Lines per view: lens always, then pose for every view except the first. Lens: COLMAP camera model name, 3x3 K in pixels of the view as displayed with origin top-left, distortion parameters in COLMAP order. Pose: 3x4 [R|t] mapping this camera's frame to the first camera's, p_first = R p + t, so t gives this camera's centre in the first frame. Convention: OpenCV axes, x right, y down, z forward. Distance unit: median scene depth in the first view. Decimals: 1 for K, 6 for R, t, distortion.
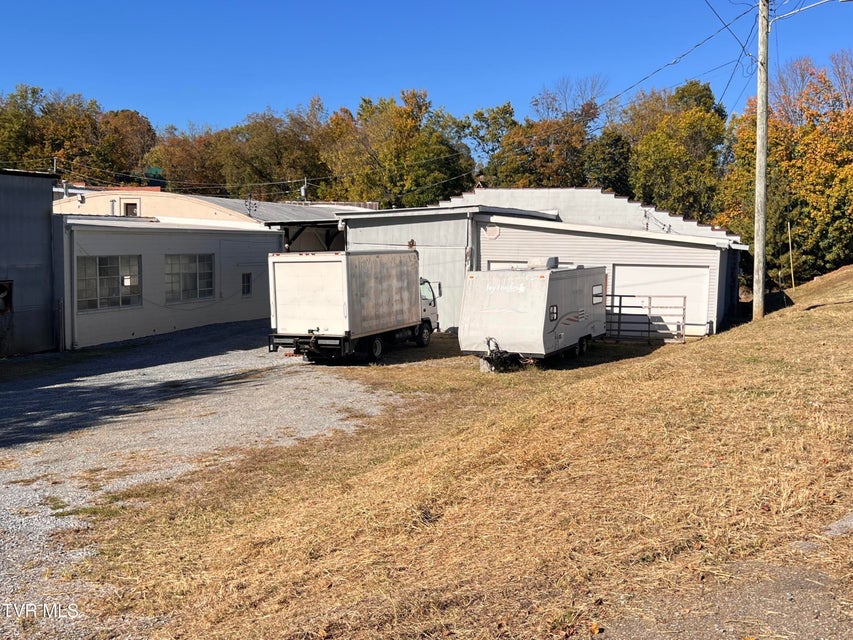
lens RADIAL K [[822.7, 0, 428.8], [0, 822.7, 312.8], [0, 0, 1]] dist [0.025539, 0.000000]
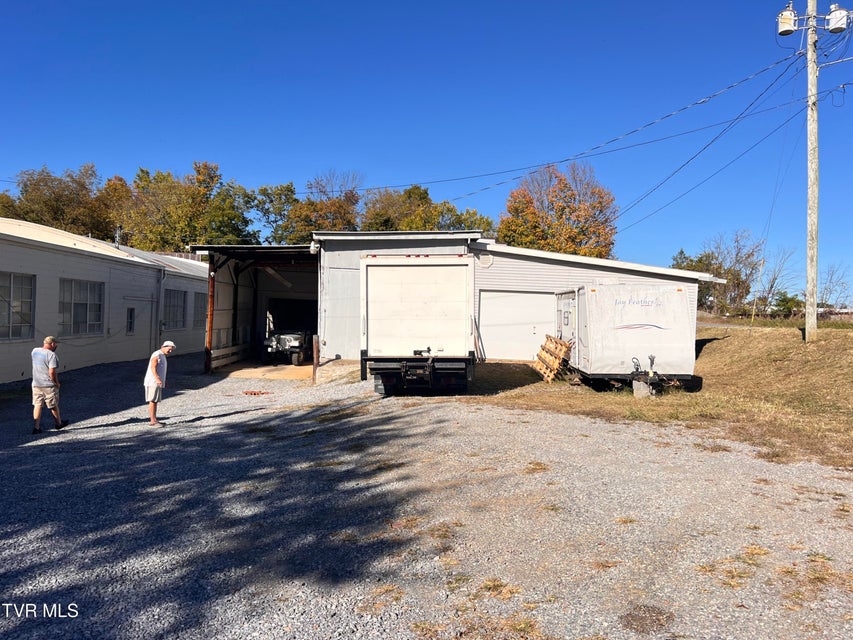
lens RADIAL K [[642.8, 0, 429.2], [0, 642.8, 318.9], [0, 0, 1]] dist [0.047809, -0.052355]
pose [[0.918037, 0.018973, 0.396041, -0.136364], [0.010661, 0.997312, -0.072491, 0.012634], [-0.396352, 0.070771, 0.915367, 0.153428]]
